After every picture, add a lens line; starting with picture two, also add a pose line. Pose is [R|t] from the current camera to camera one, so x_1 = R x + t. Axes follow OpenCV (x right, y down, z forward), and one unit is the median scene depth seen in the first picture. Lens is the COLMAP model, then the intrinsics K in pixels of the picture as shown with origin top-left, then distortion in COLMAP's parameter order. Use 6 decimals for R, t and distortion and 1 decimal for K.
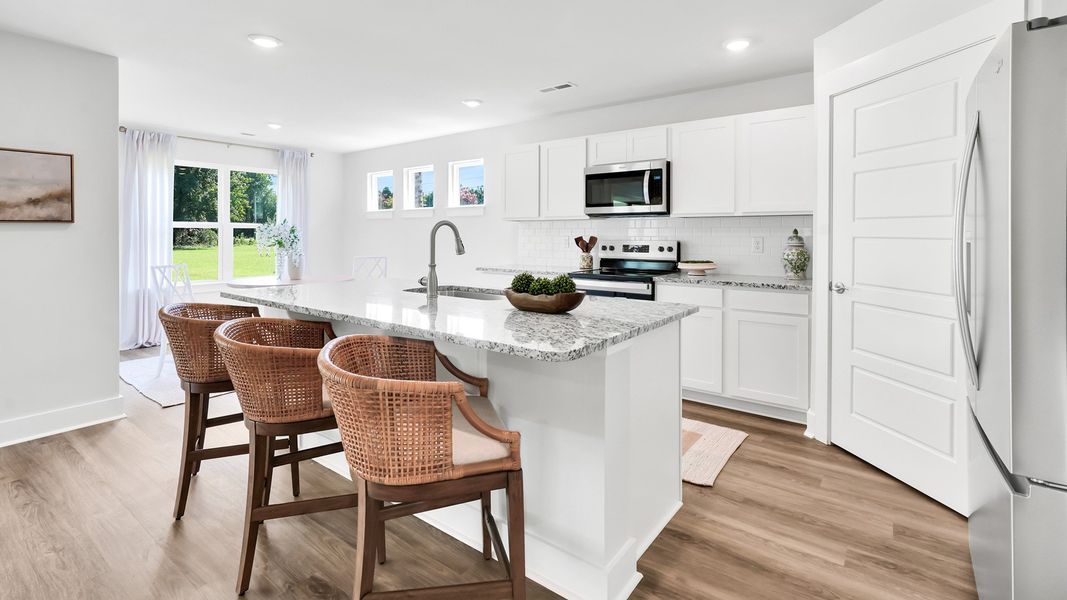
lens RADIAL K [[484.7, 0, 531.0], [0, 484.7, 233.9], [0, 0, 1]] dist [-0.000847, 0.000309]
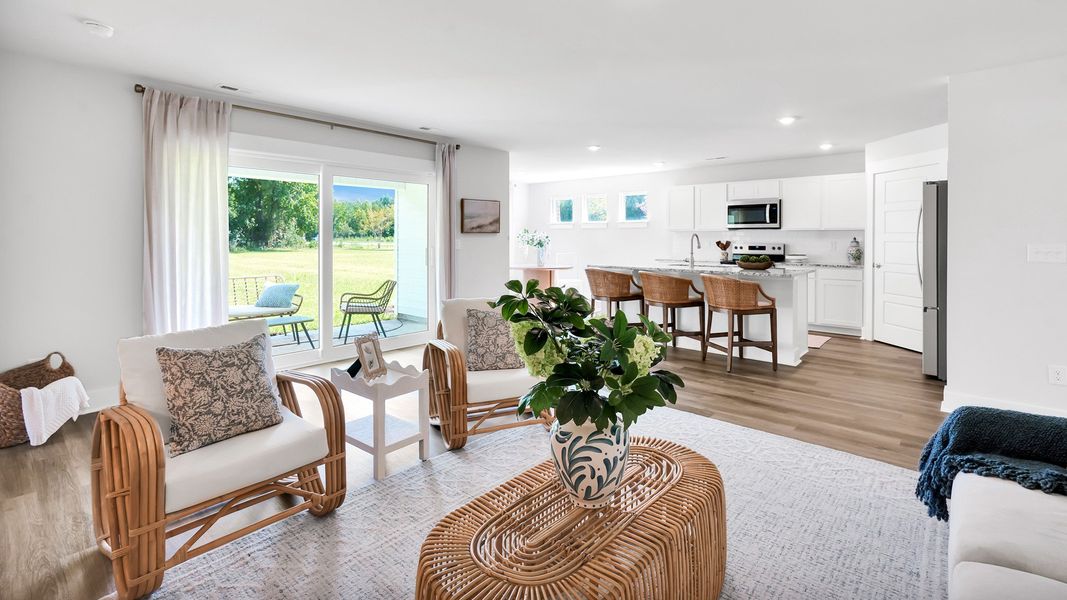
lens RADIAL K [[484.7, 0, 531.0], [0, 484.7, 233.9], [0, 0, 1]] dist [-0.000847, 0.000309]
pose [[0.997432, 0.003853, -0.071511, -0.483957], [-0.004568, 0.999941, -0.009835, 0.000819], [0.071468, 0.010136, 0.997391, -0.816659]]
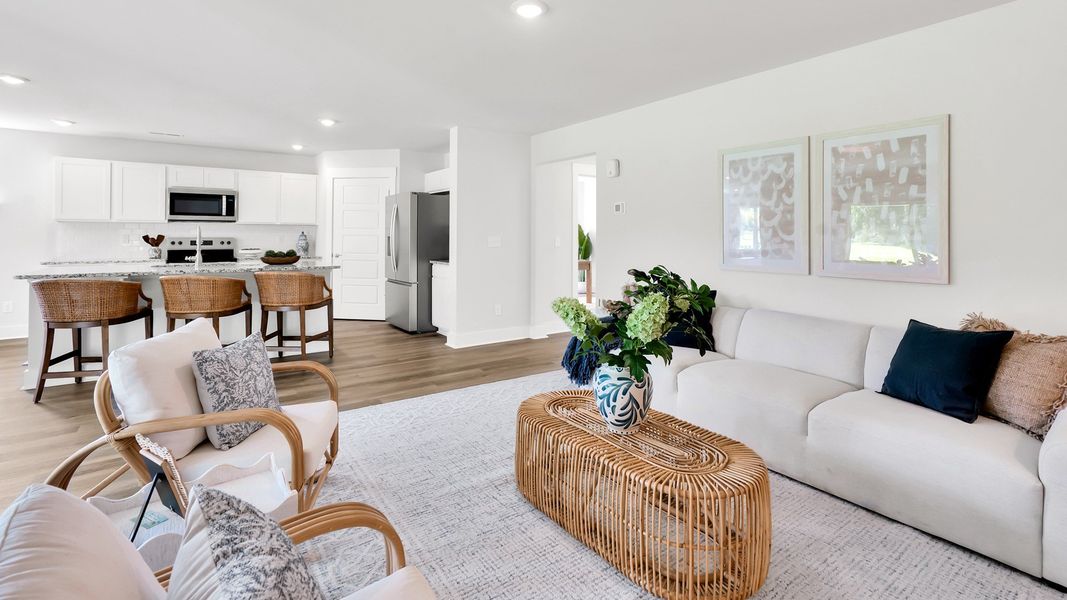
lens RADIAL K [[484.7, 0, 531.0], [0, 484.7, 233.9], [0, 0, 1]] dist [-0.000847, 0.000309]
pose [[0.296875, 0.006617, 0.954894, -0.982587], [-0.005215, 0.999972, -0.005308, 0.004541], [-0.954902, -0.003404, 0.296901, -0.480772]]
